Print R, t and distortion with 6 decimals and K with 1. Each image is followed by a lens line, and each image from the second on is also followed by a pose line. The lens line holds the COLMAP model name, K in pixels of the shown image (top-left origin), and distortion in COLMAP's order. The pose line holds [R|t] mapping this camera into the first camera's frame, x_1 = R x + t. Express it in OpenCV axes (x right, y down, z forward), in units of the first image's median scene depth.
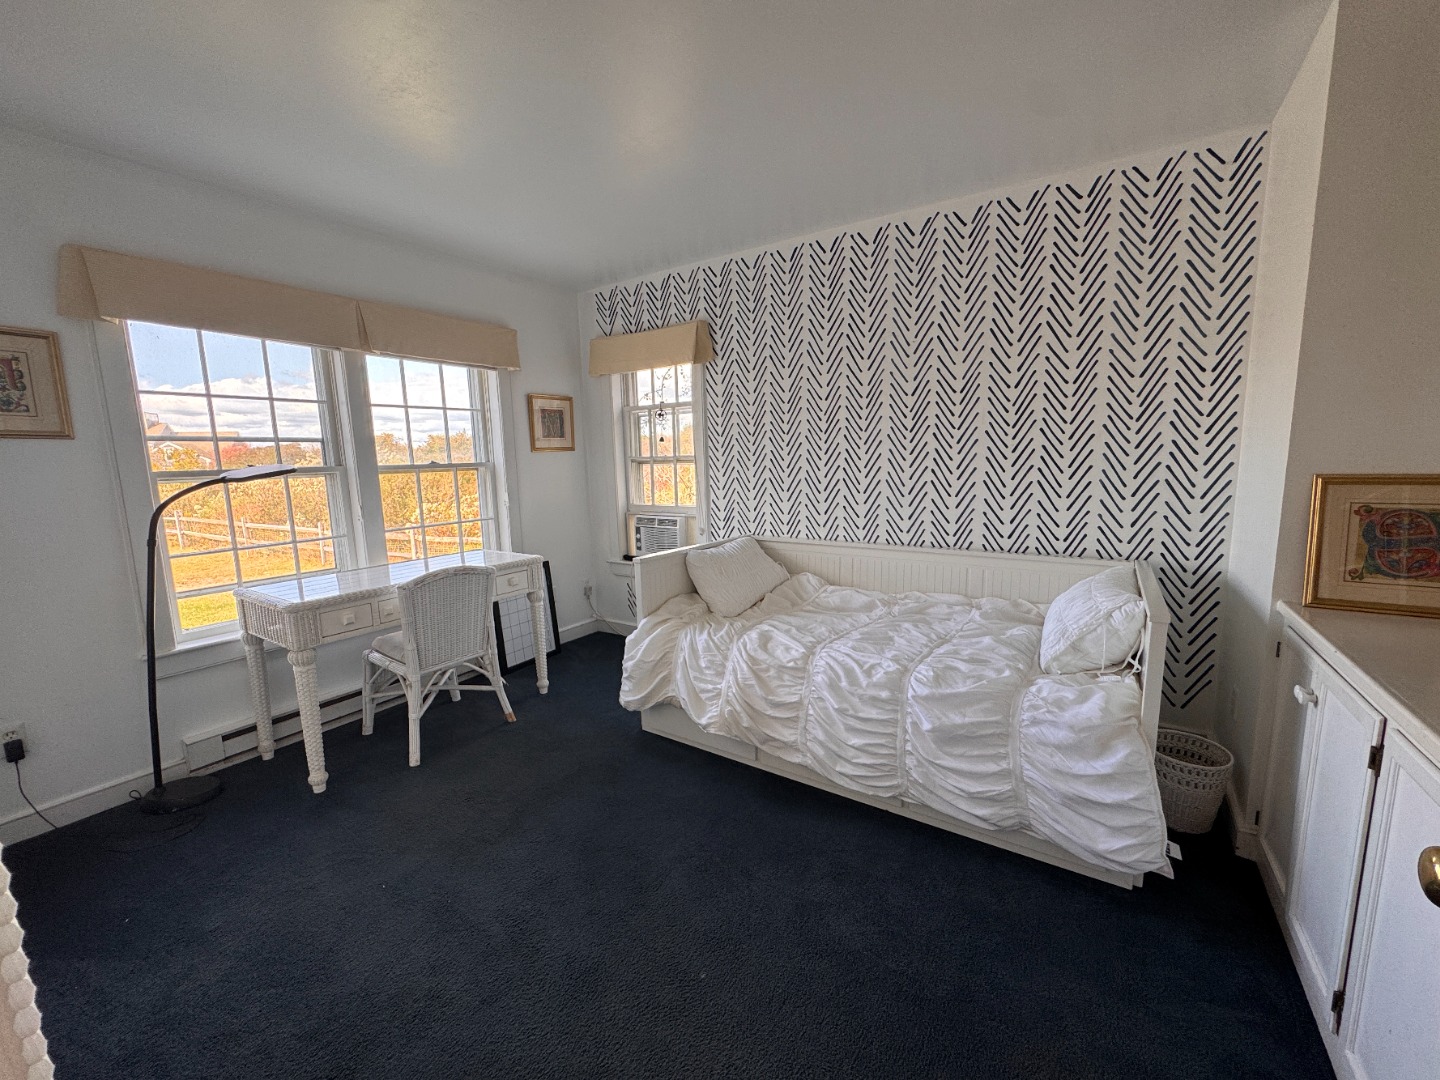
lens RADIAL K [[574.4, 0, 720.0], [0, 574.4, 540.0], [0, 0, 1]] dist [-0.004661, 0.000864]
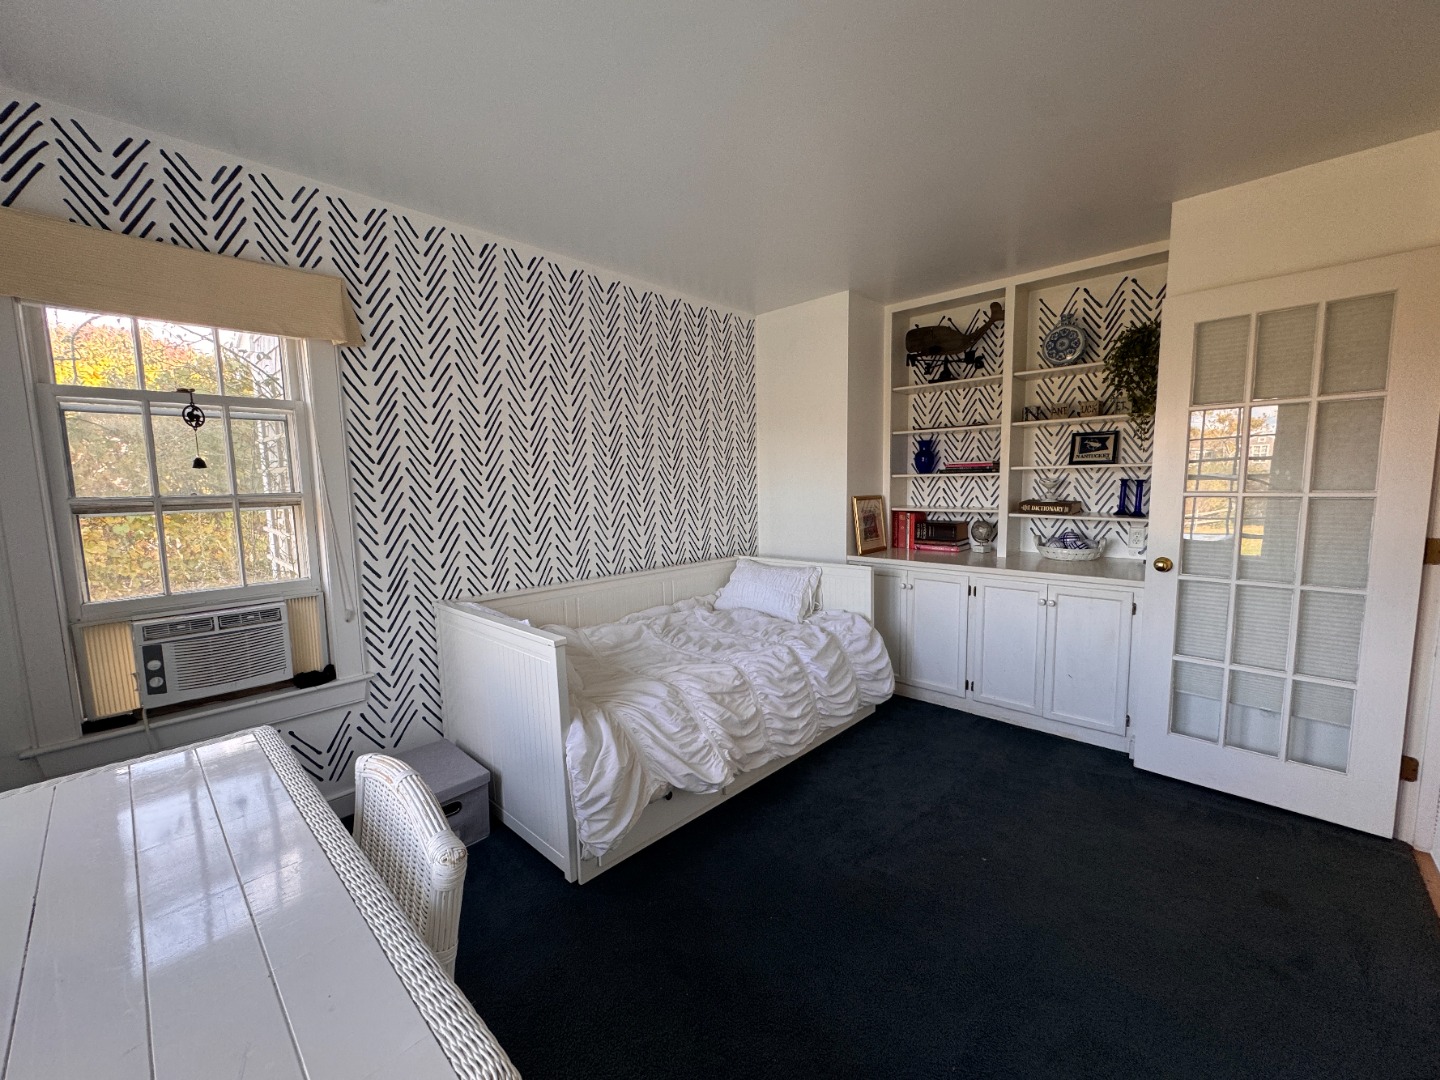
lens RADIAL K [[574.4, 0, 720.0], [0, 574.4, 540.0], [0, 0, 1]] dist [-0.004661, 0.000864]
pose [[0.174461, -0.084130, 0.981063, -0.651223], [0.153104, 0.986543, 0.057373, -0.080634], [-0.972688, 0.140196, 0.184994, 0.568487]]
